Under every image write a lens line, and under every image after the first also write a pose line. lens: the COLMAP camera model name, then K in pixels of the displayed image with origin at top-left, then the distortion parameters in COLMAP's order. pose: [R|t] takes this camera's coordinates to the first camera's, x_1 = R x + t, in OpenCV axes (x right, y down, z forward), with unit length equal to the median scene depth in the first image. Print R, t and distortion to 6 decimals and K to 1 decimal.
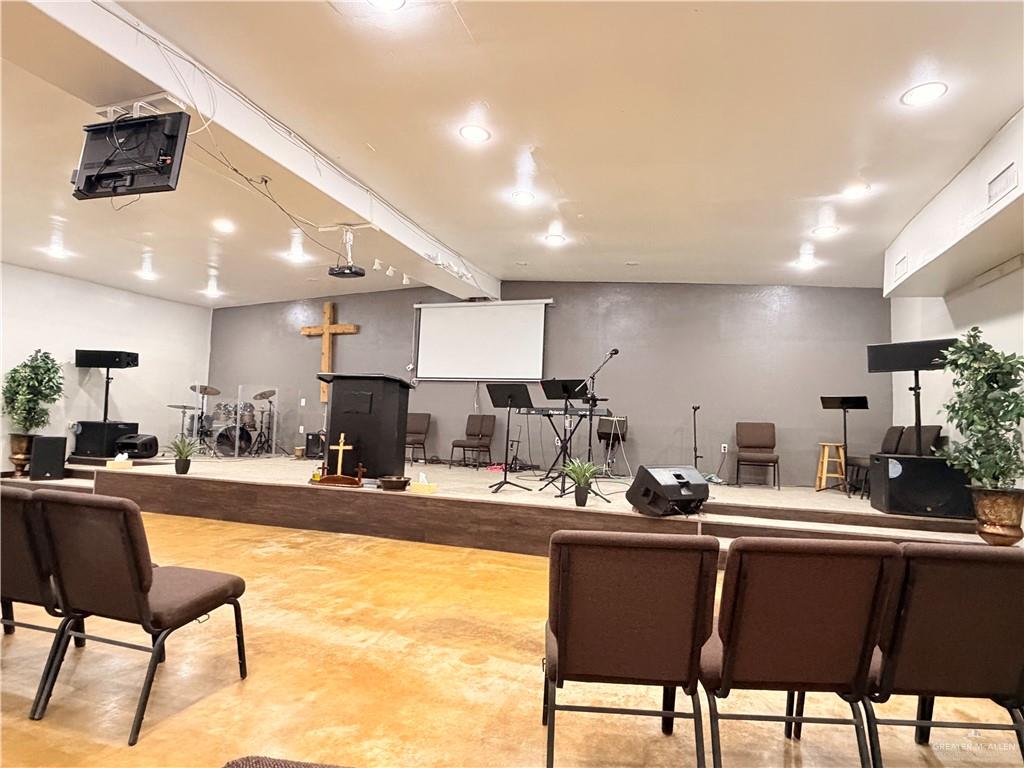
lens RADIAL K [[545.2, 0, 509.6], [0, 545.2, 385.5], [0, 0, 1]] dist [0.002042, 0.001637]
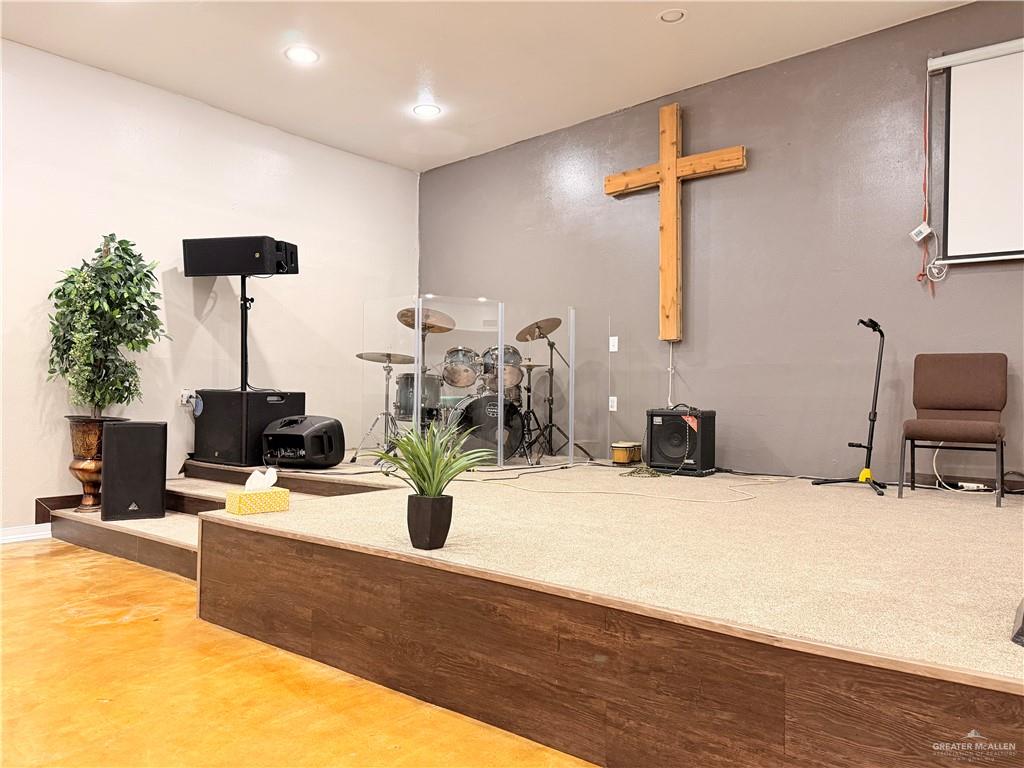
lens RADIAL K [[721.4, 0, 509.2], [0, 721.4, 389.8], [0, 0, 1]] dist [0.074845, -0.097490]
pose [[0.945642, -0.017543, -0.324737, -0.341056], [0.035023, 0.998230, 0.048063, 0.047262], [0.323319, -0.056824, 0.944583, 0.512991]]
